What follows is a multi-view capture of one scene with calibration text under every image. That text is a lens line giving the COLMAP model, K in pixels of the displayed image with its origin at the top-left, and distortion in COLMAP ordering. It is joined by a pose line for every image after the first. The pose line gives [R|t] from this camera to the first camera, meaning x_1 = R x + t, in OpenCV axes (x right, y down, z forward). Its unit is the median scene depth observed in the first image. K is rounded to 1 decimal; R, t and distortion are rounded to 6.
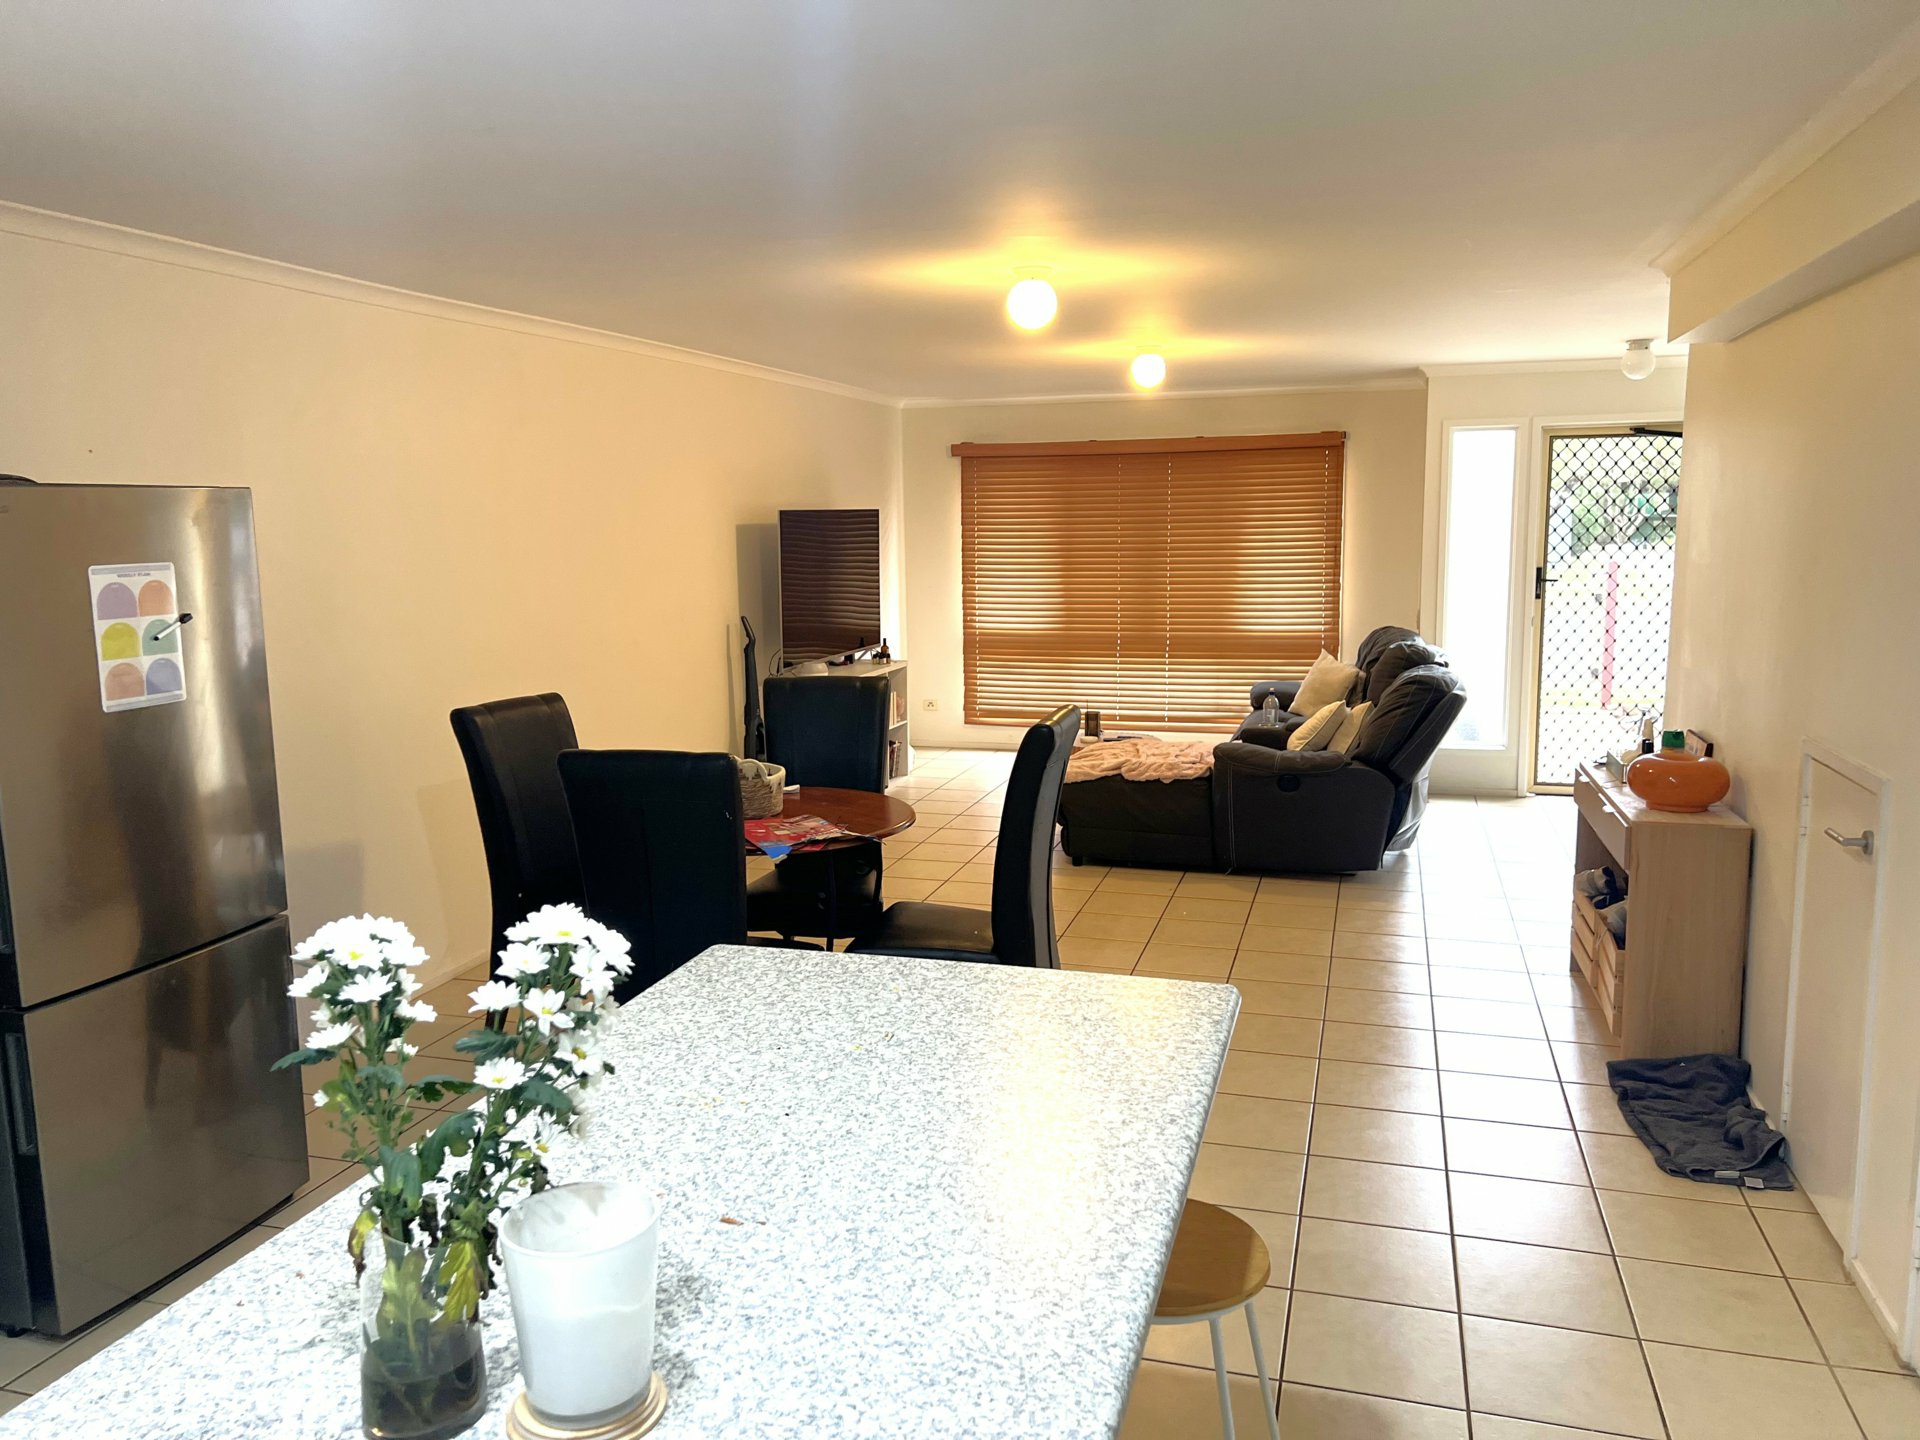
lens RADIAL K [[1424.5, 0, 960.0], [0, 1424.5, 720.0], [0, 0, 1]] dist [0.069411, -0.128454]
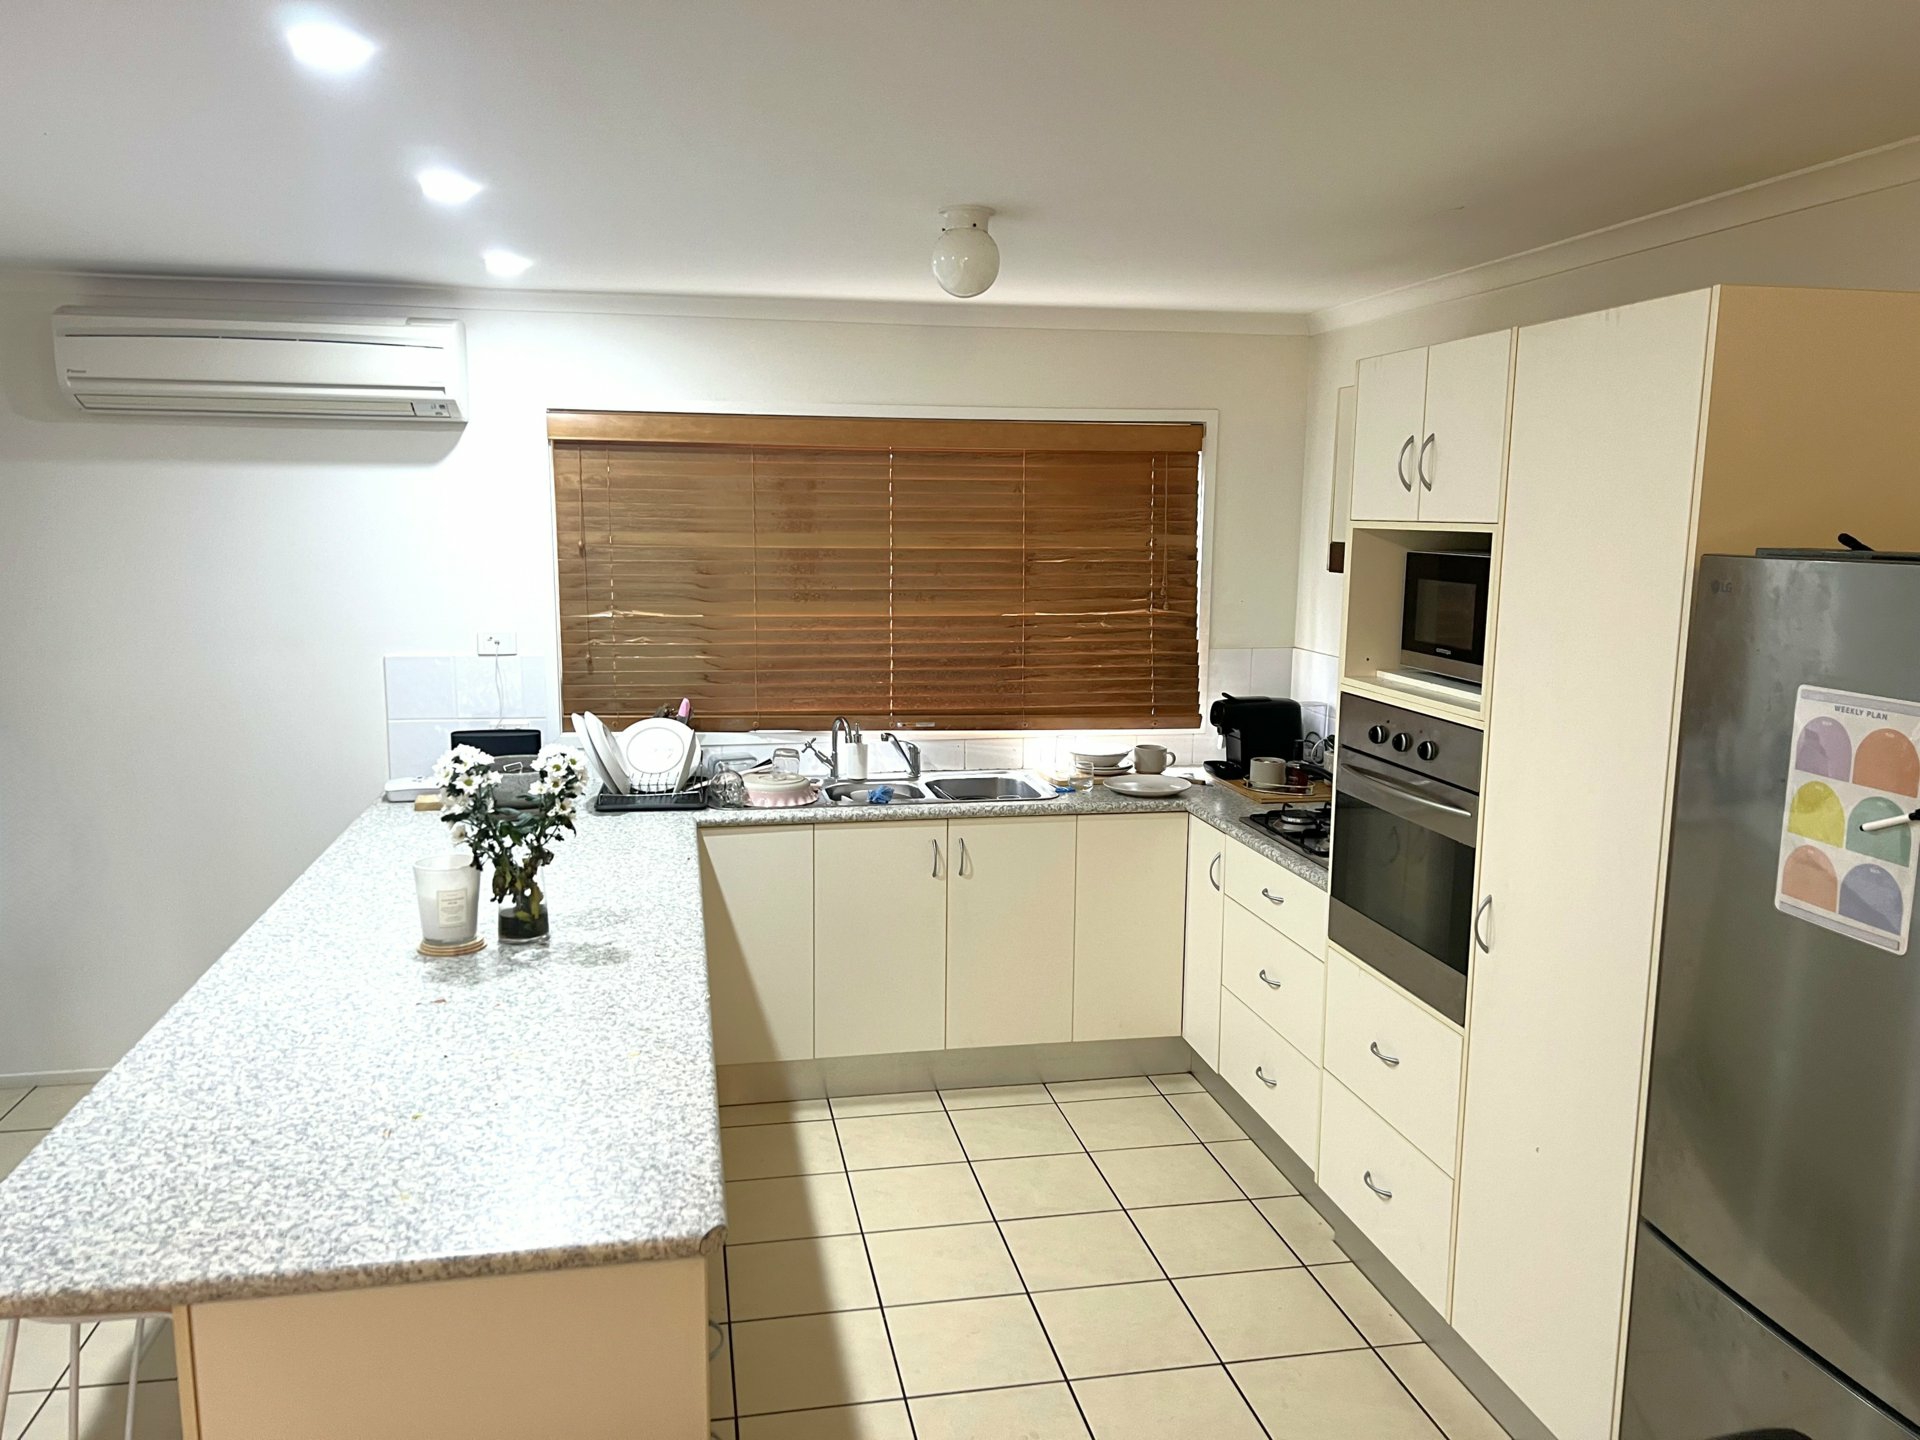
lens RADIAL K [[1439.5, 0, 959.0], [0, 1439.5, 737.2], [0, 0, 1]] dist [0.108306, -0.155042]
pose [[-0.889586, 0.078482, -0.449975, 0.030080], [-0.060813, 0.956008, 0.286967, -0.332315], [0.452702, 0.282647, -0.845678, 1.852096]]
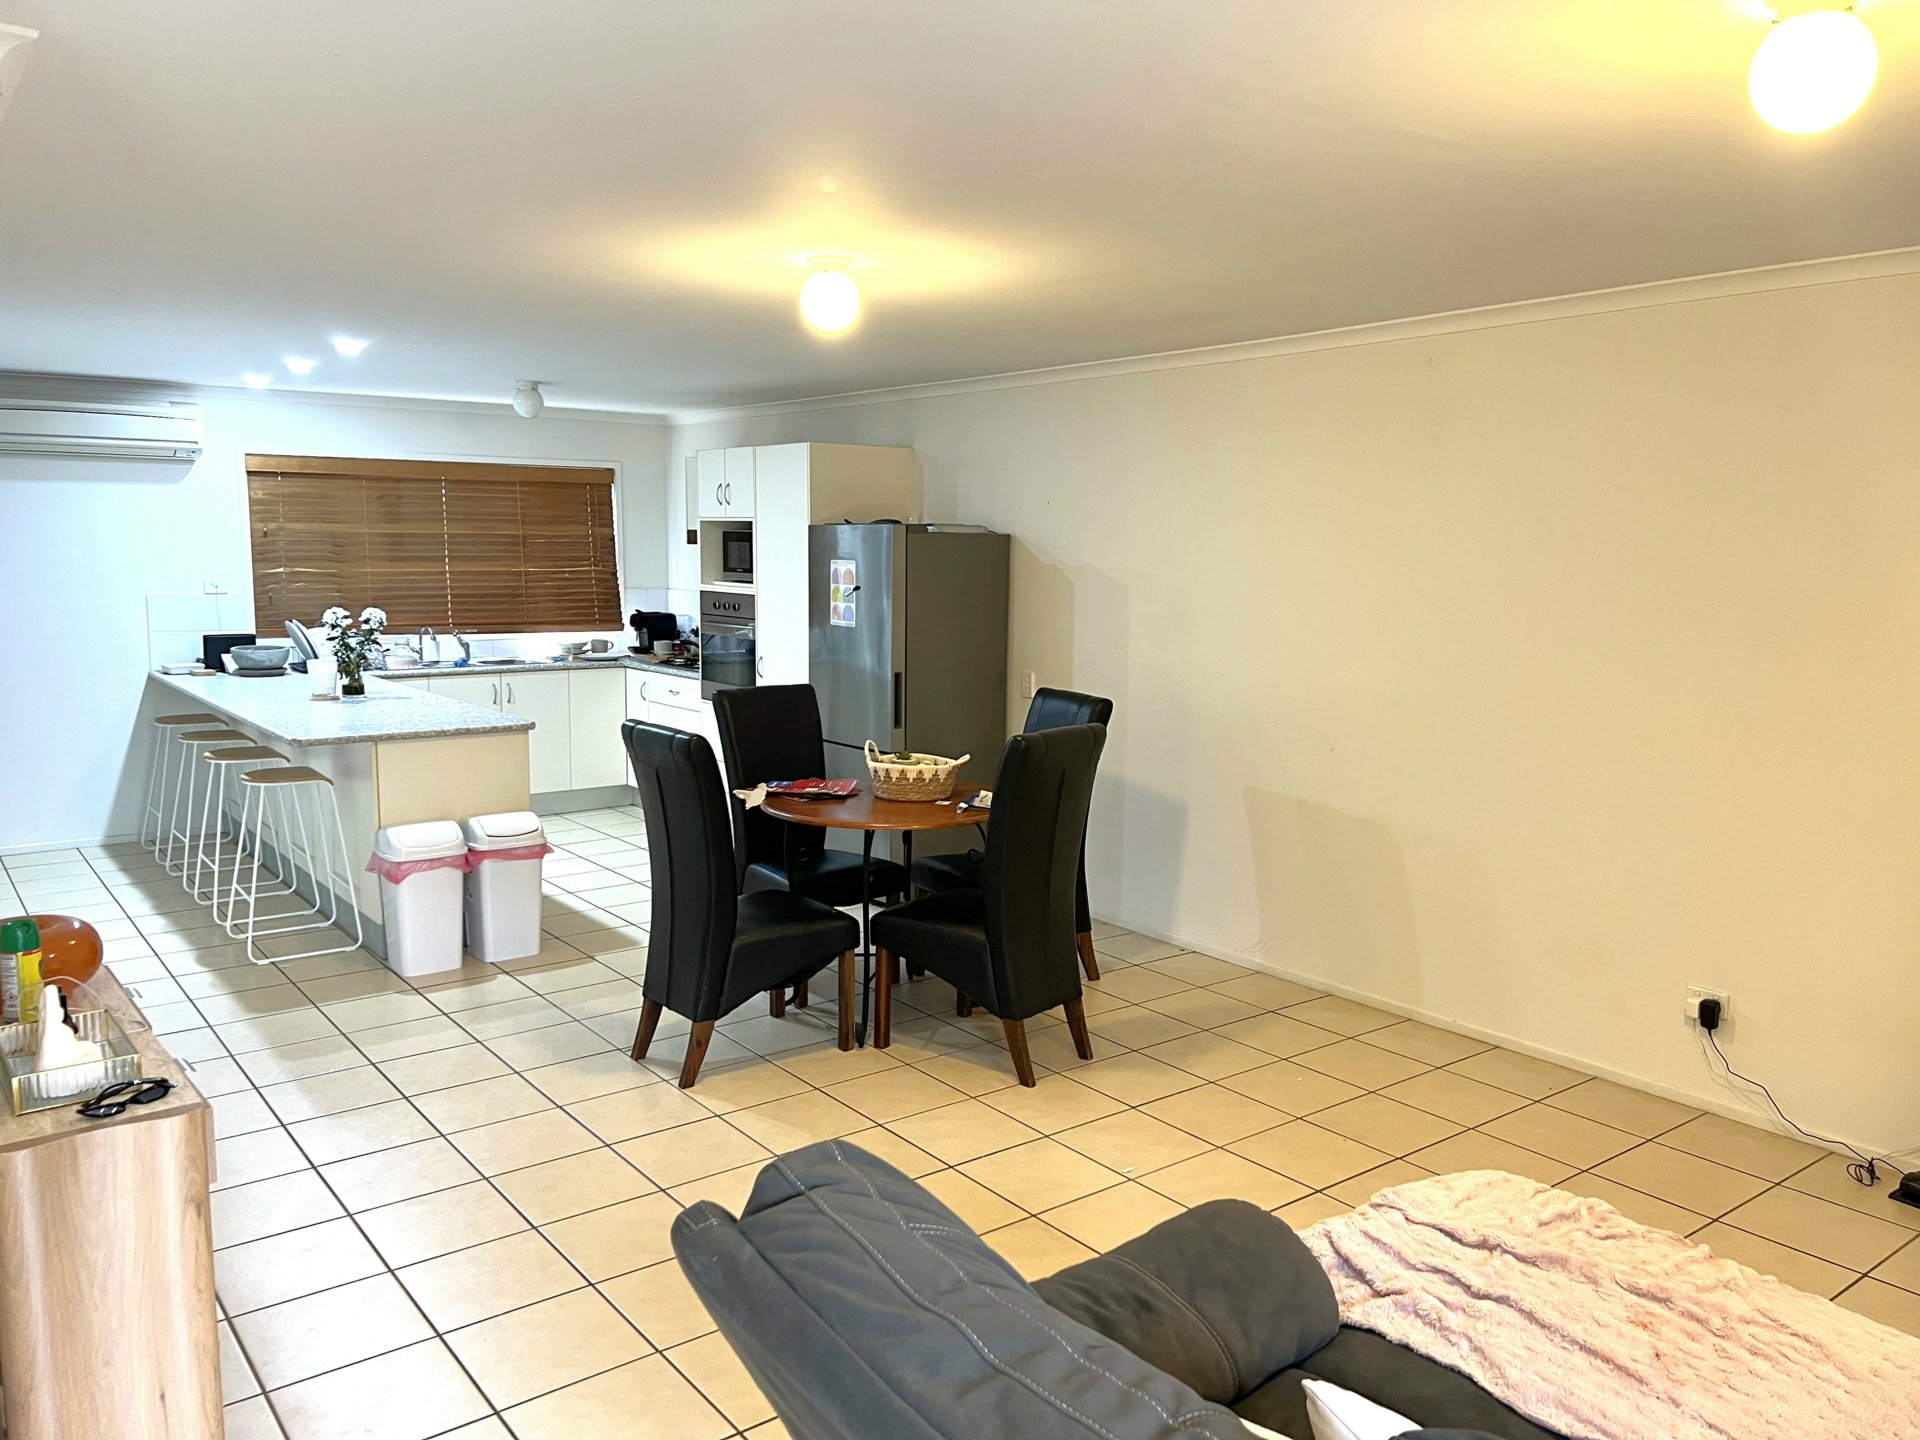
lens RADIAL K [[1439.5, 0, 959.0], [0, 1439.5, 737.2], [0, 0, 1]] dist [0.108306, -0.155042]
pose [[-0.596211, 0.121078, -0.793645, 1.495860], [-0.115032, 0.965478, 0.233708, -0.524621], [0.794544, 0.230634, -0.561701, 3.346093]]
